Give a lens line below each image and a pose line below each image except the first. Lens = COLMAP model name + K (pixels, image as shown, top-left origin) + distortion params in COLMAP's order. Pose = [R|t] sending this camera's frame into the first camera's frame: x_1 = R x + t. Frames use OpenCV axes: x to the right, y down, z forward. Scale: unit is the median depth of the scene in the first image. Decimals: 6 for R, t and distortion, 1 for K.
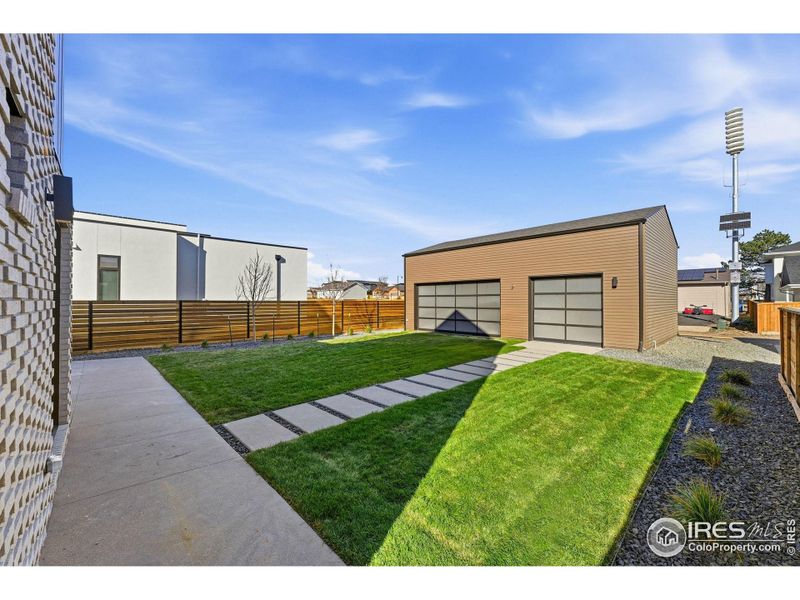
lens RADIAL K [[322.9, 0, 396.7], [0, 322.9, 298.9], [0, 0, 1]] dist [-0.003285, 0.000234]
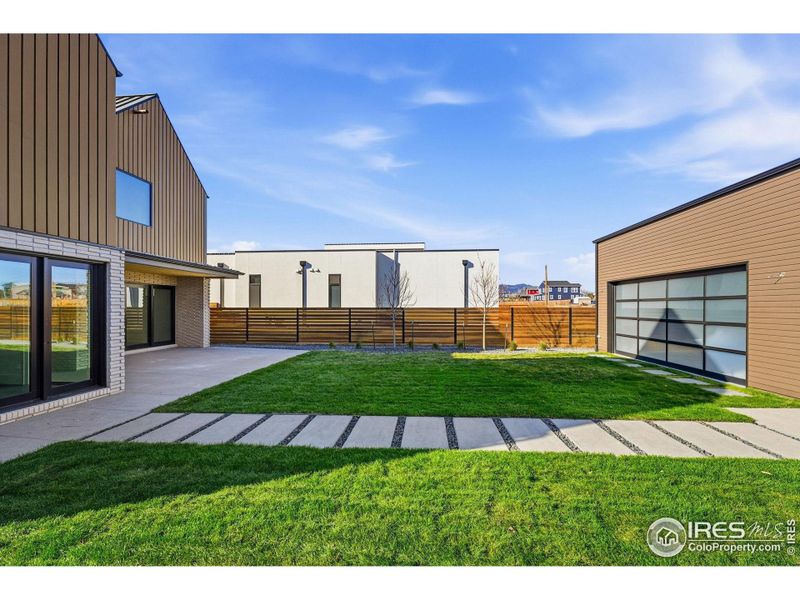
lens RADIAL K [[322.9, 0, 416.9], [0, 322.9, 318.3], [0, 0, 1]] dist [-0.003285, 0.000234]
pose [[0.668350, 0.026761, -0.743365, 0.304129], [0.004531, 0.999188, 0.040045, -0.001988], [0.743833, -0.030132, 0.667686, 0.286637]]
